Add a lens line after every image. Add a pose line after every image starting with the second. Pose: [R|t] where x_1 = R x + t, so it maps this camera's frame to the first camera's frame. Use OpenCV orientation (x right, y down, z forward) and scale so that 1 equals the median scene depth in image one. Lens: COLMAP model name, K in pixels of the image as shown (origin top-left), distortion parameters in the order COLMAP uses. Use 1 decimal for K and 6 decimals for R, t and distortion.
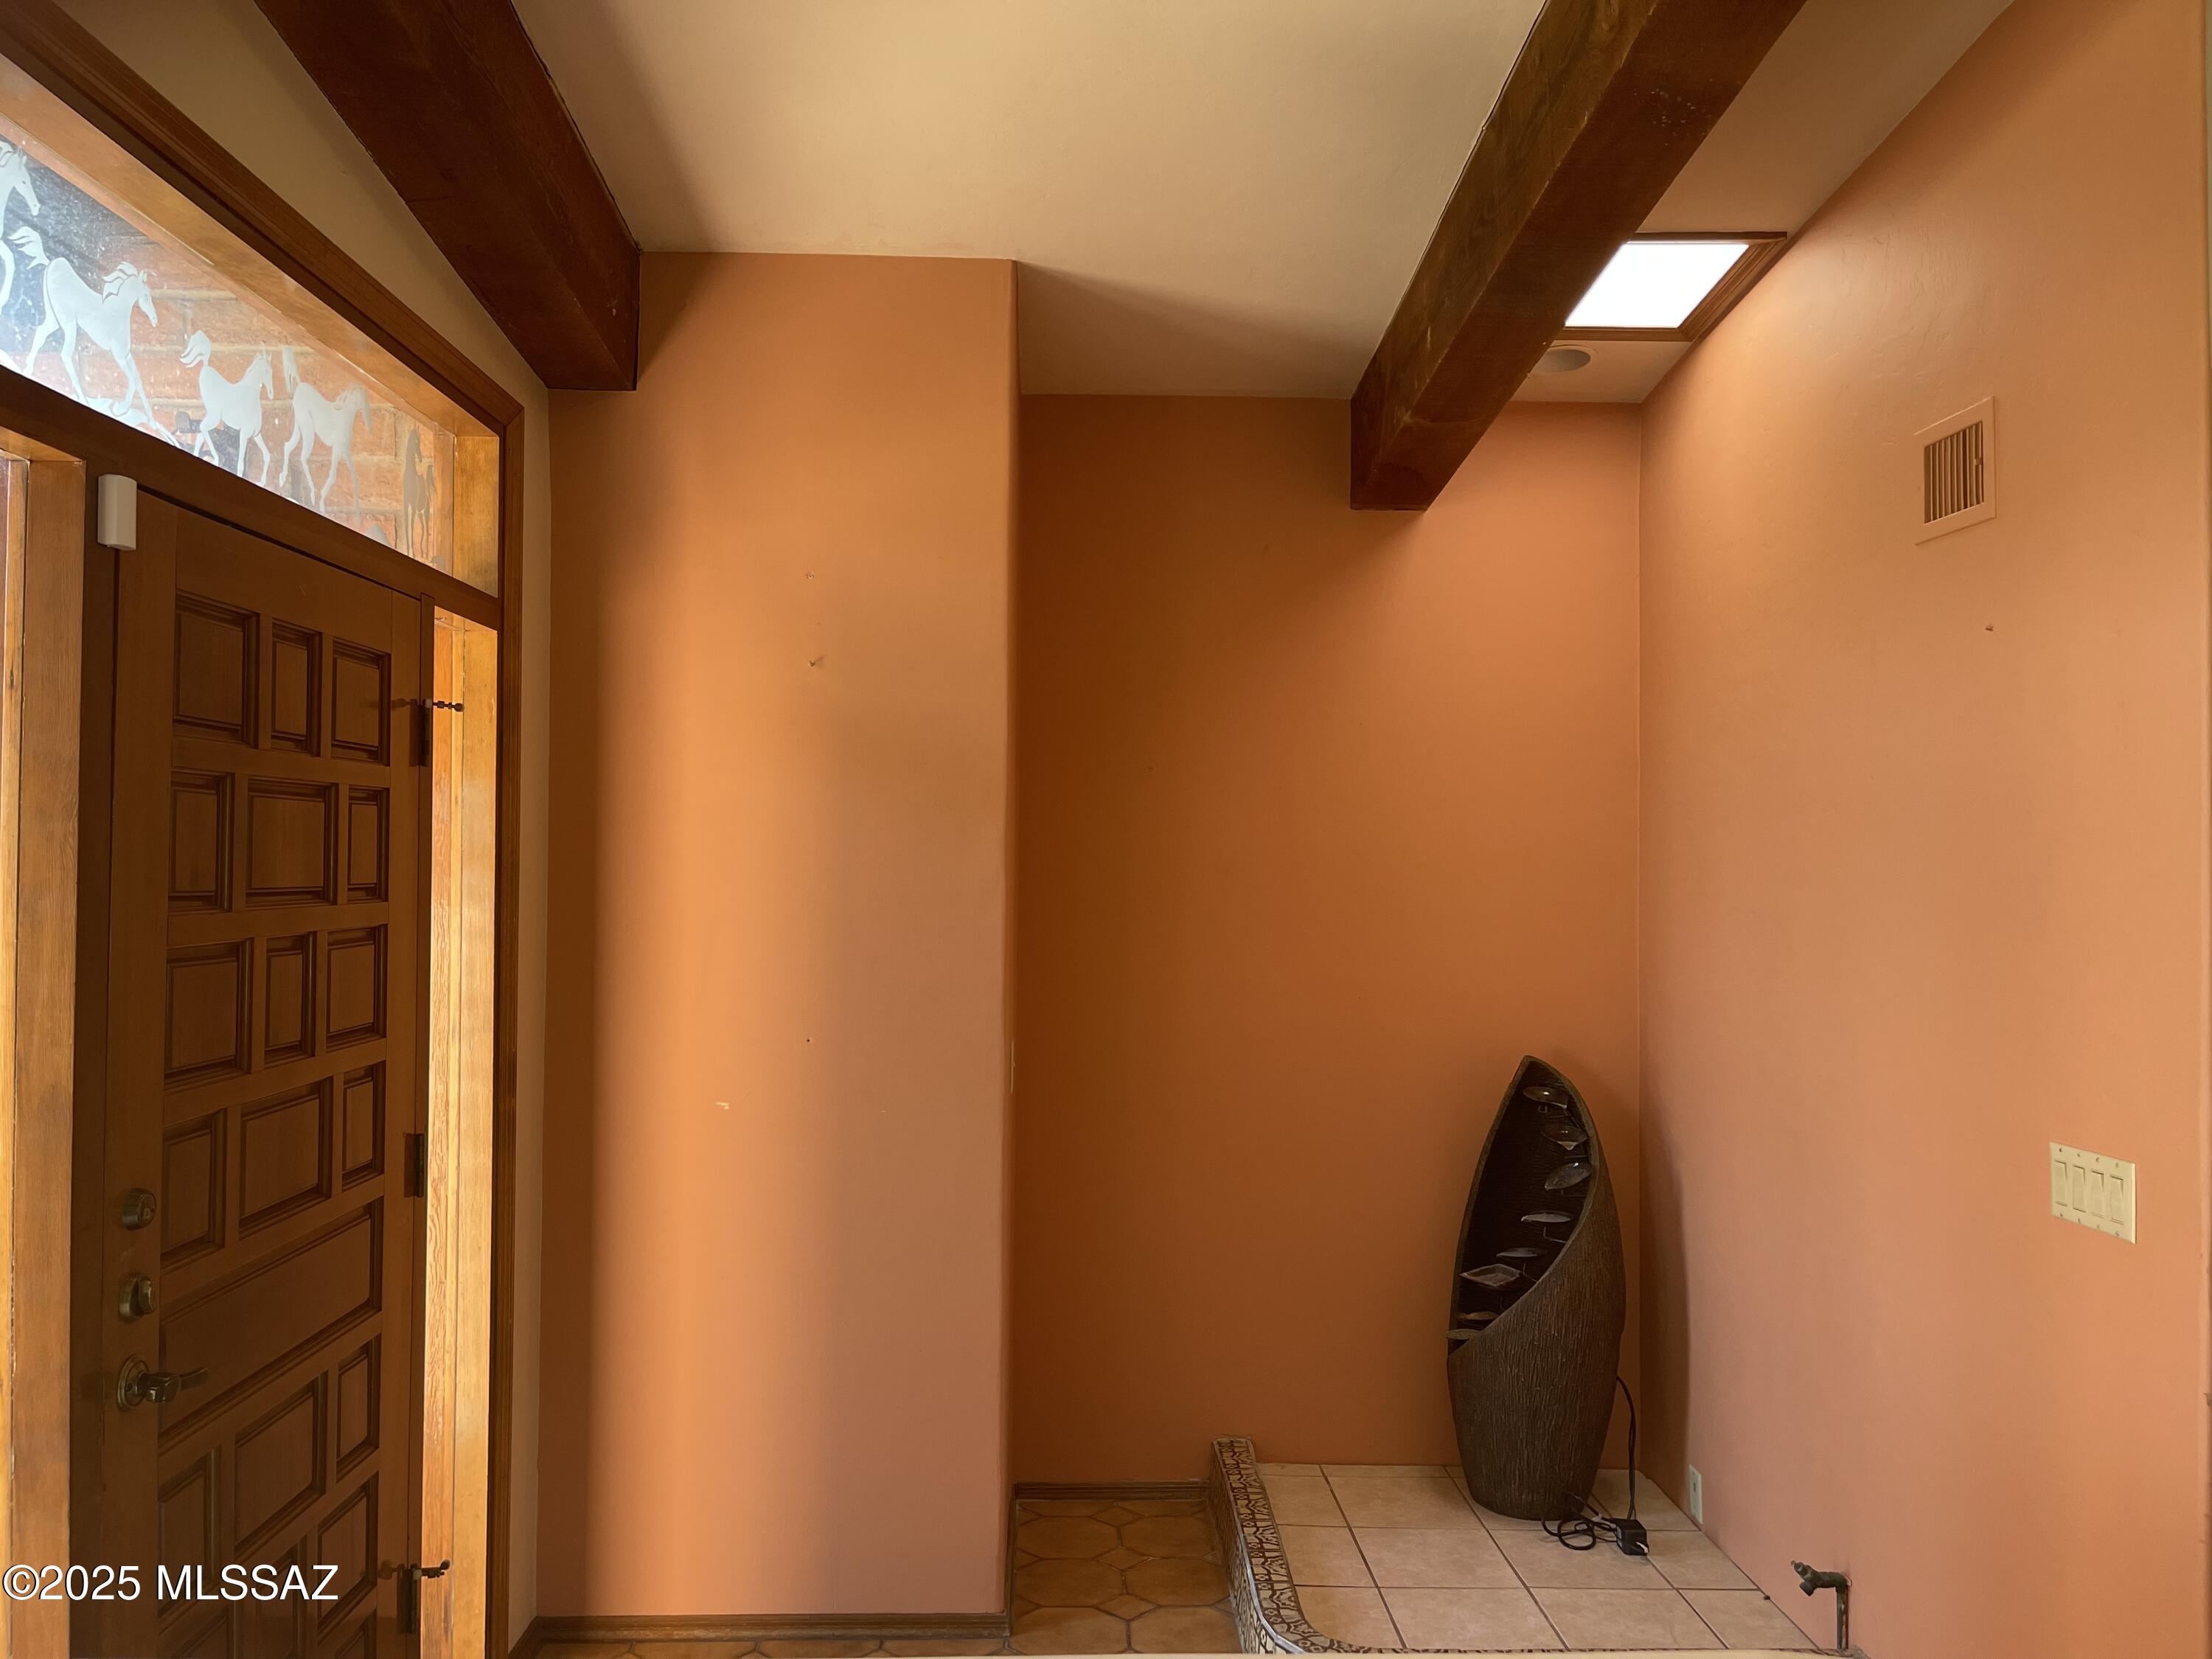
lens RADIAL K [[1673.9, 0, 1102.4], [0, 1673.9, 836.2], [0, 0, 1]] dist [0.078264, -0.096178]
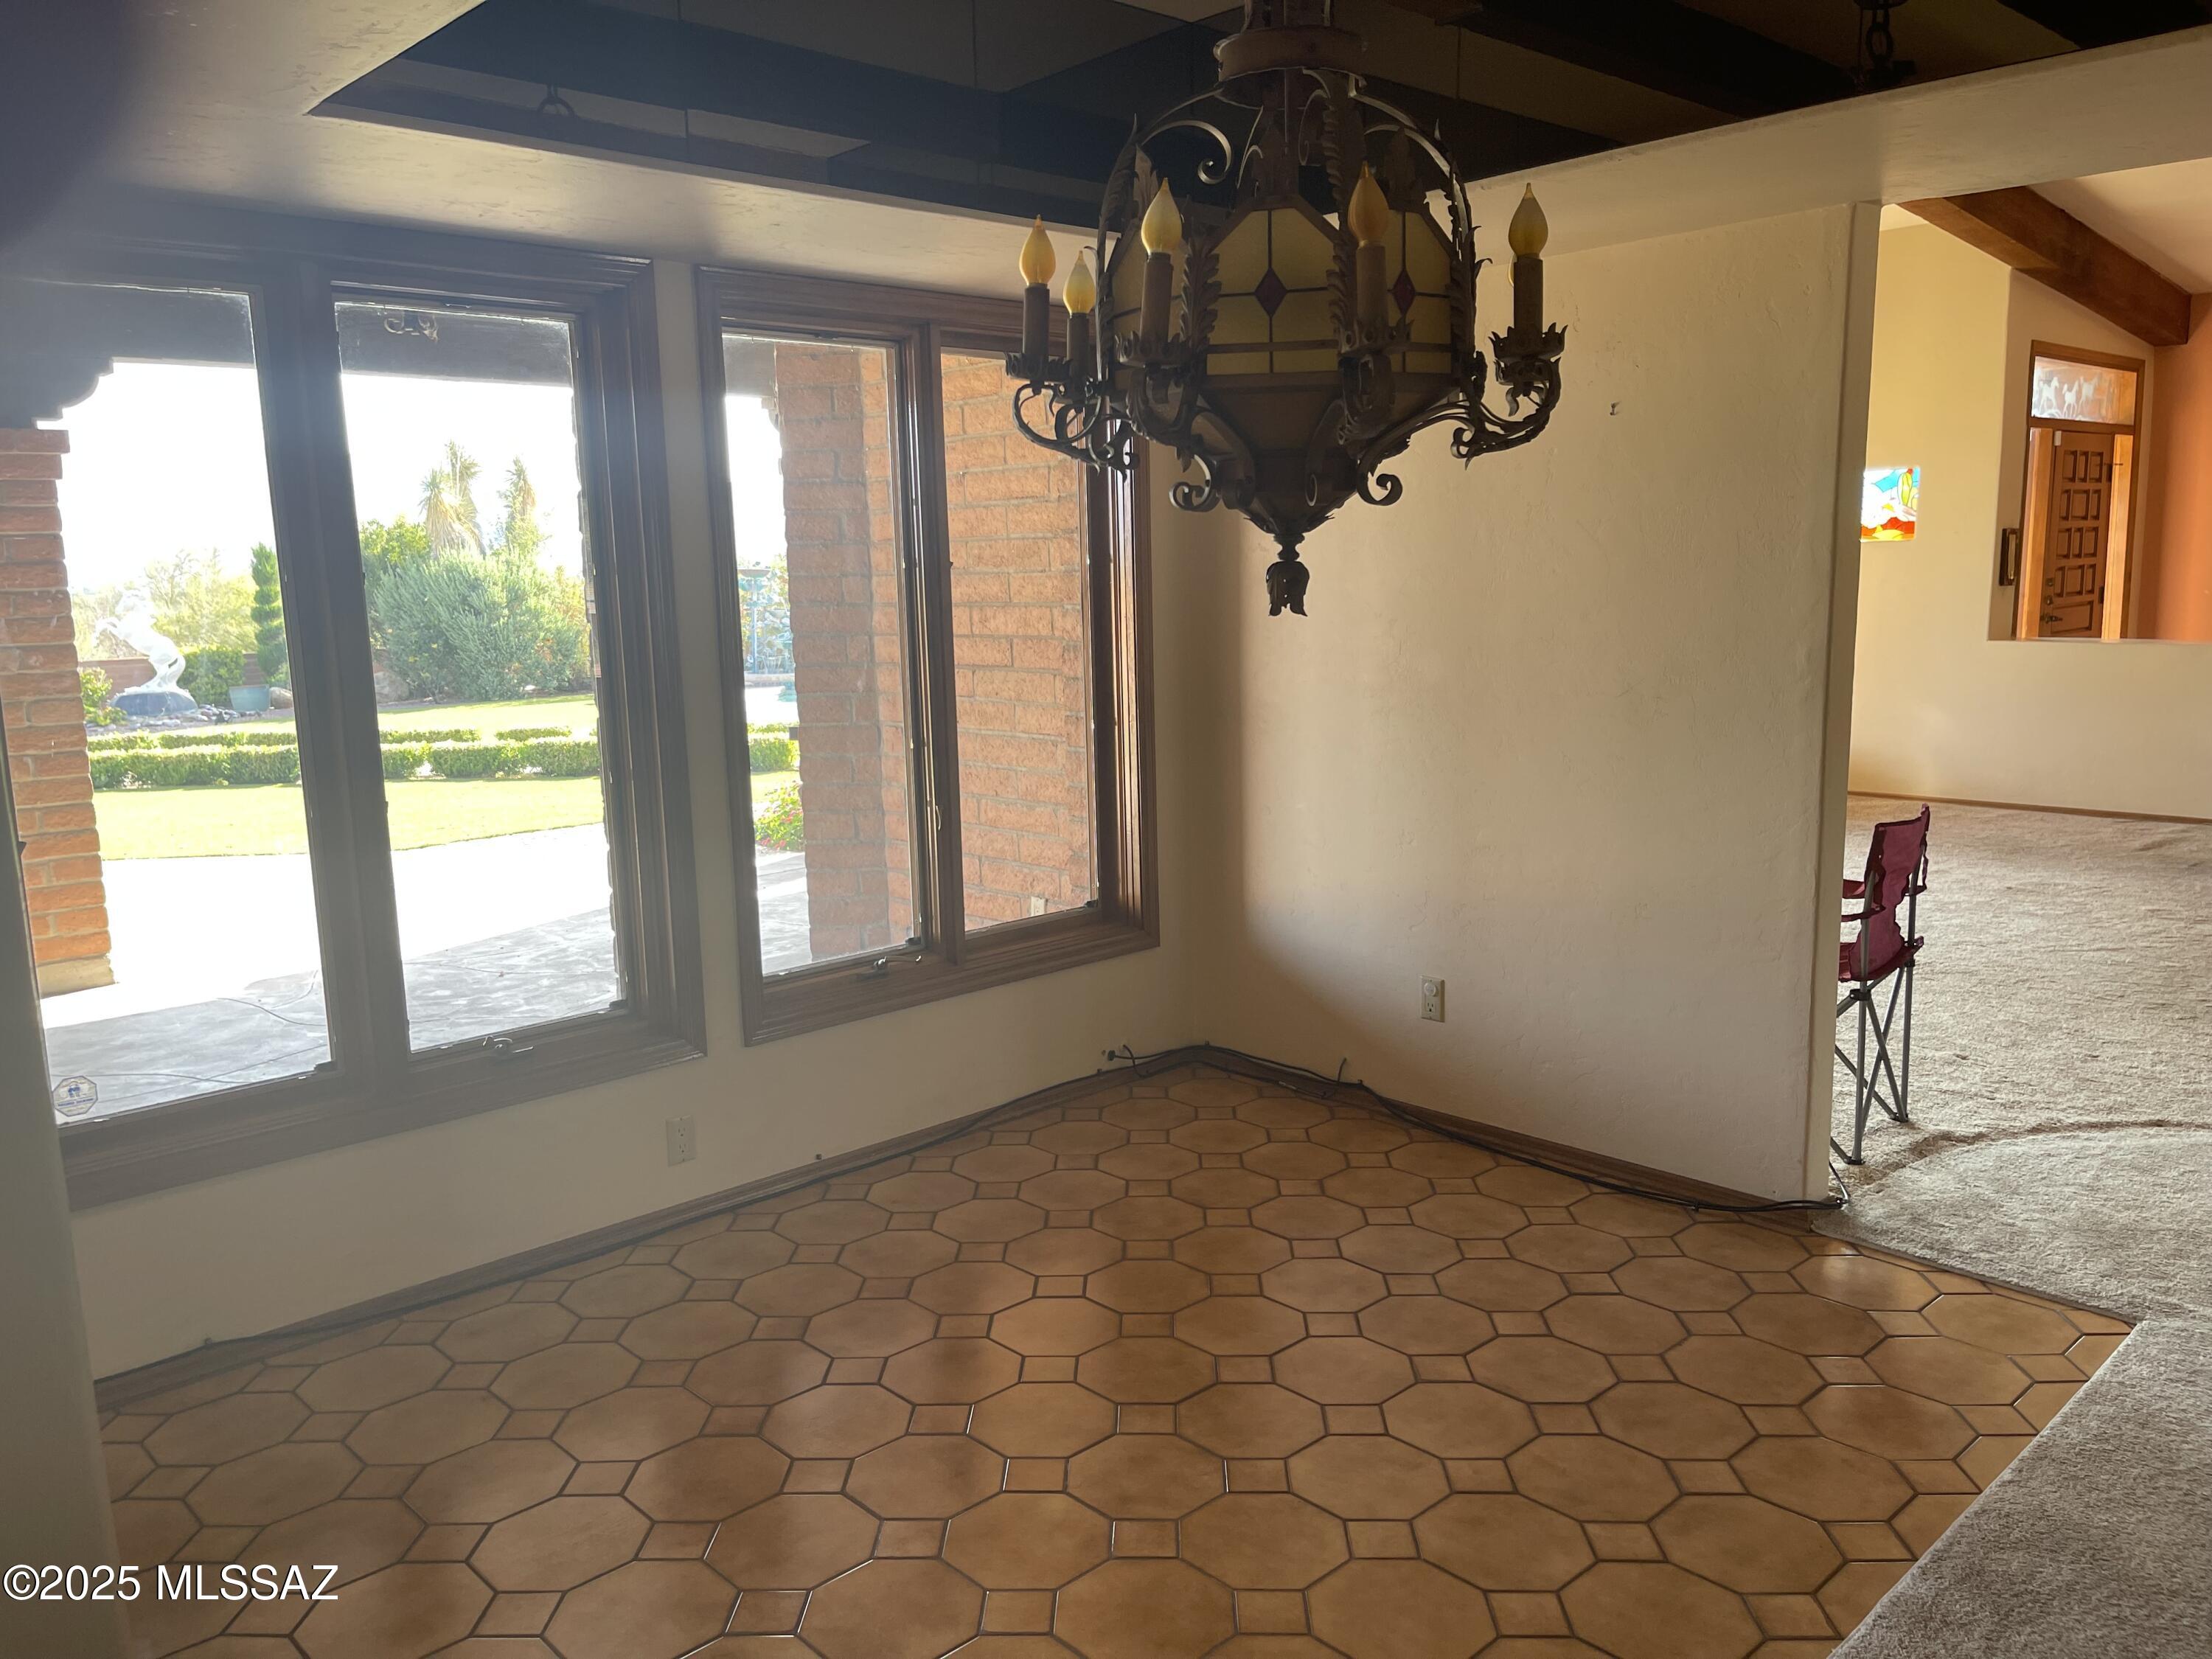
lens RADIAL K [[1658.3, 0, 1101.2], [0, 1658.3, 838.8], [0, 0, 1]] dist [0.095046, -0.103340]
pose [[0.657780, 0.092386, -0.747523, 0.994841], [0.049108, 0.985077, 0.164958, 0.006809], [0.751608, -0.145215, 0.643427, -3.185093]]
